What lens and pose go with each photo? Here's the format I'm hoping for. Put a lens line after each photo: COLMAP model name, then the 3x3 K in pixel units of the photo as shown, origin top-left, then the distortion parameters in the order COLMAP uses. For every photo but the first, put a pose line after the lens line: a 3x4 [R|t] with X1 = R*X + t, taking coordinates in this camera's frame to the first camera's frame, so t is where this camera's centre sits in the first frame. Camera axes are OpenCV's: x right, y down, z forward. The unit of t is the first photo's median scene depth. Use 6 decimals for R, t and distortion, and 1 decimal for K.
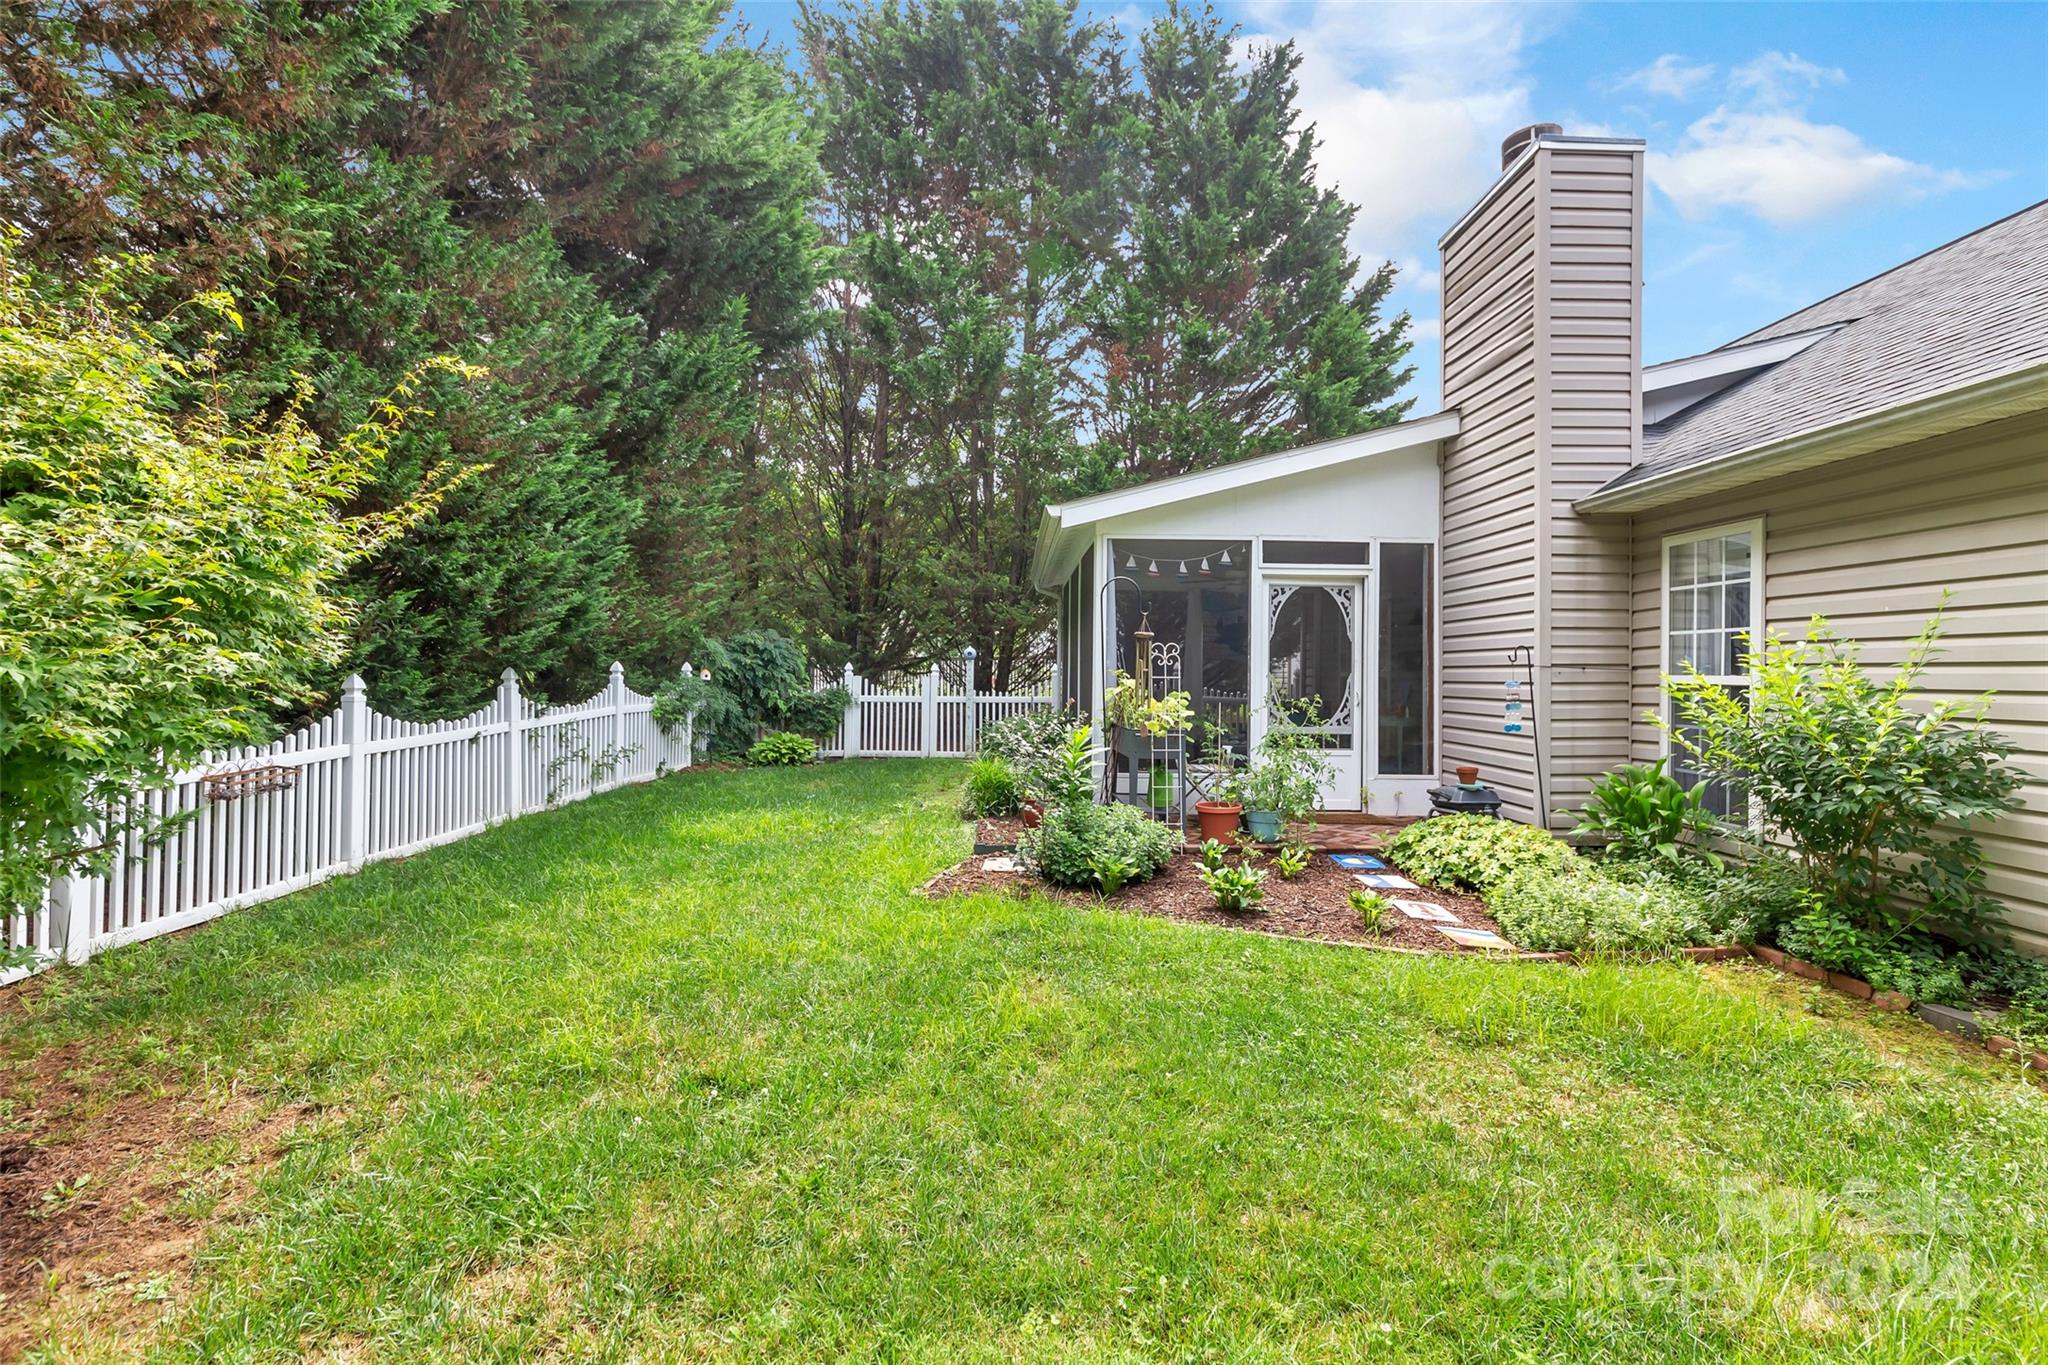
lens RADIAL K [[877.2, 0, 984.7], [0, 877.2, 685.5], [0, 0, 1]] dist [0.001605, 0.000181]
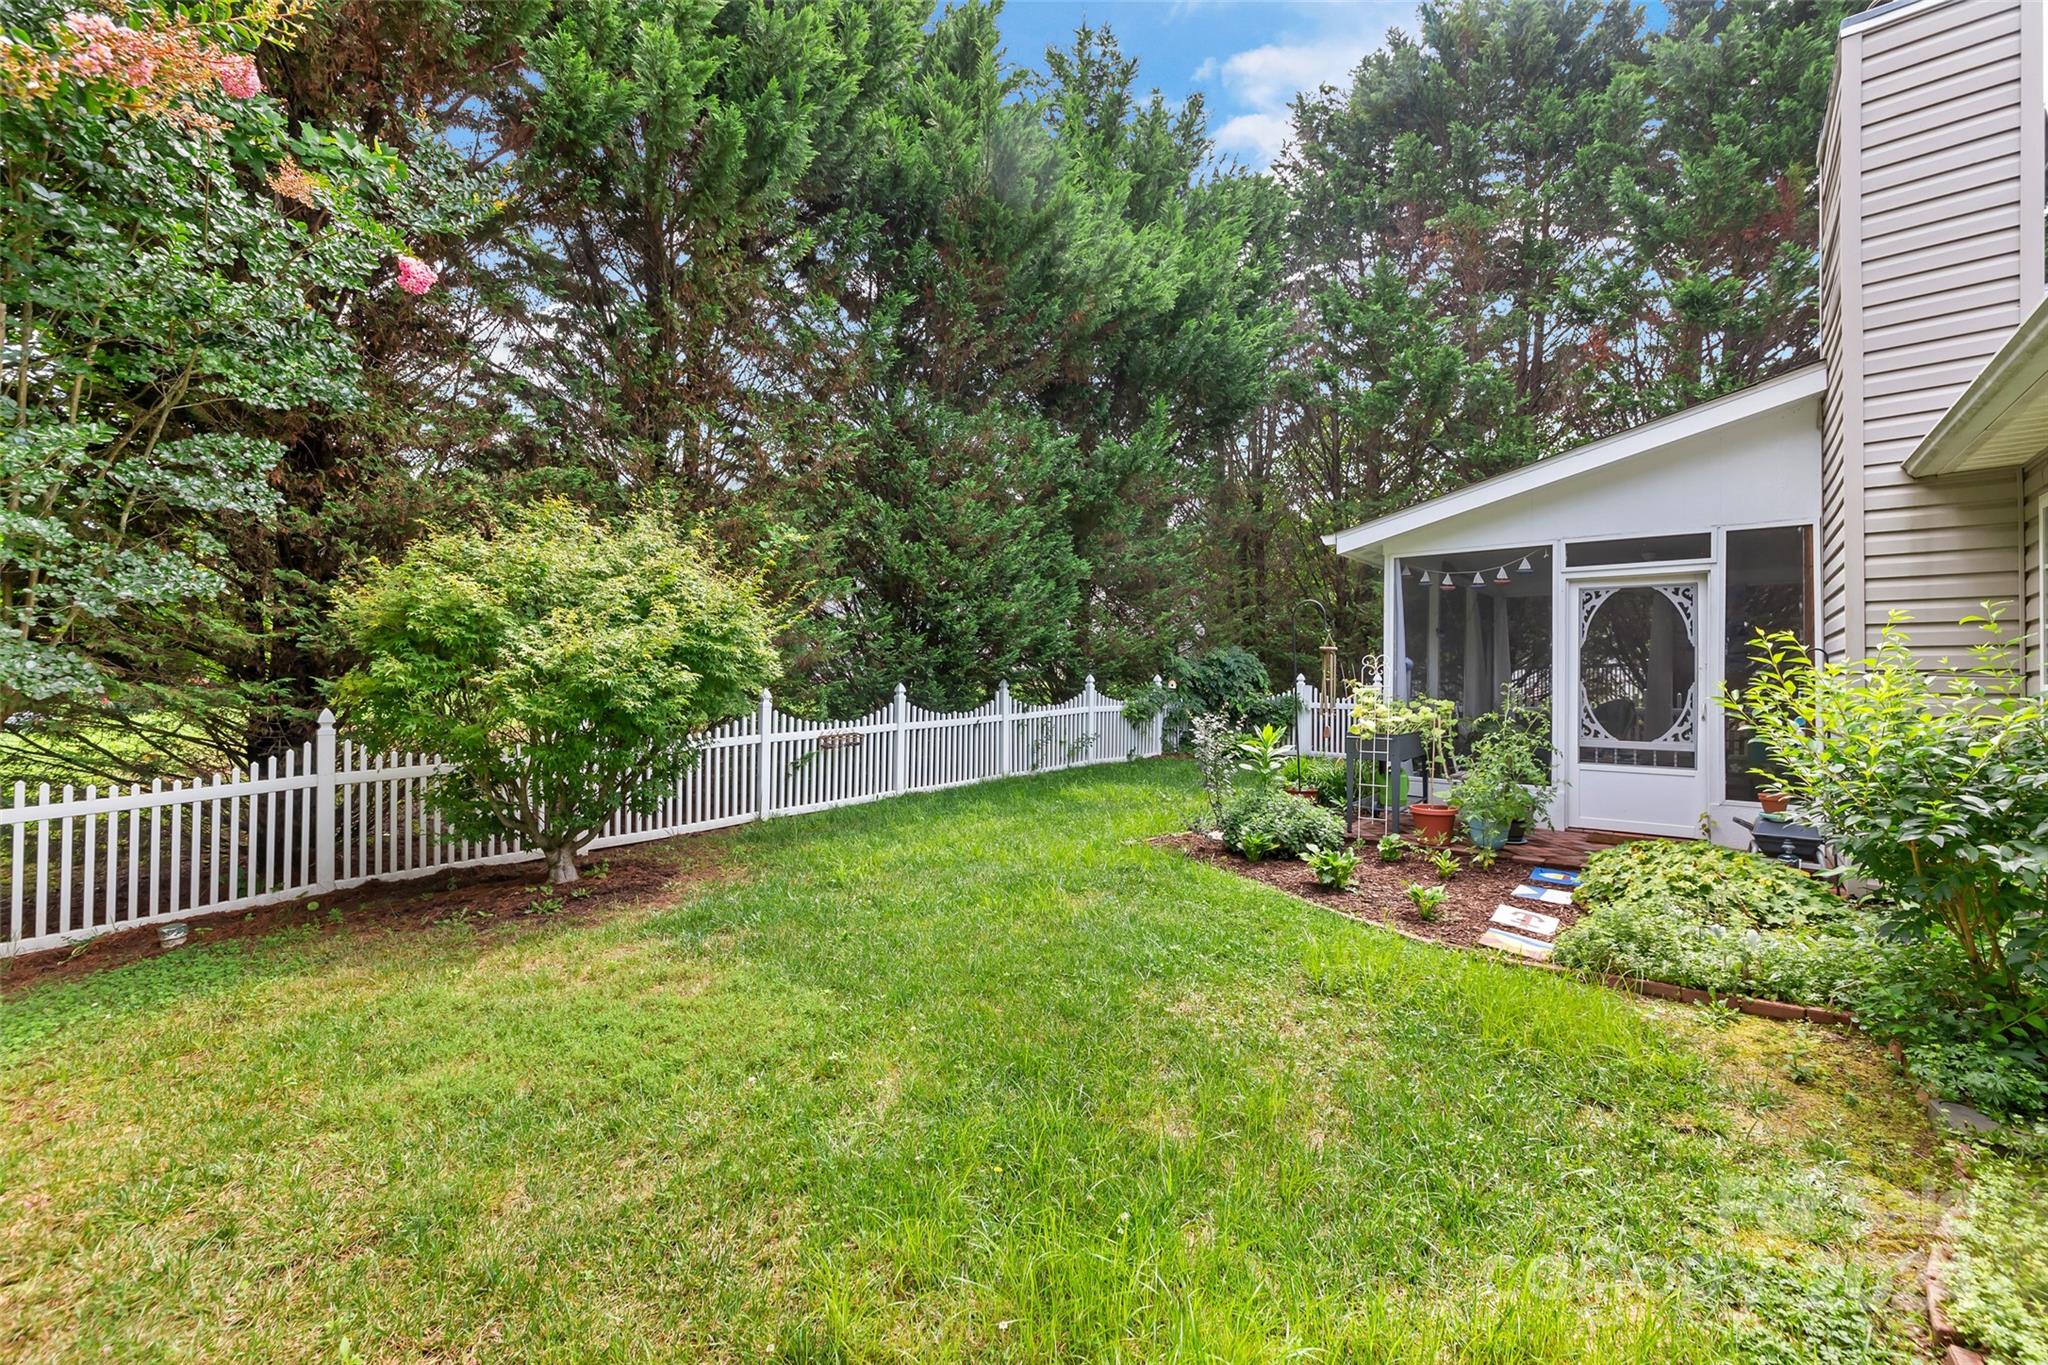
lens RADIAL K [[785.0, 0, 1024.0], [0, 785.0, 682.5], [0, 0, 1]] dist [0.010542, -0.000022]
pose [[0.770013, -0.001019, -0.638027, 0.406056], [-0.008867, 0.999885, -0.012298, 0.001729], [0.637966, 0.015127, 0.769916, -0.036554]]
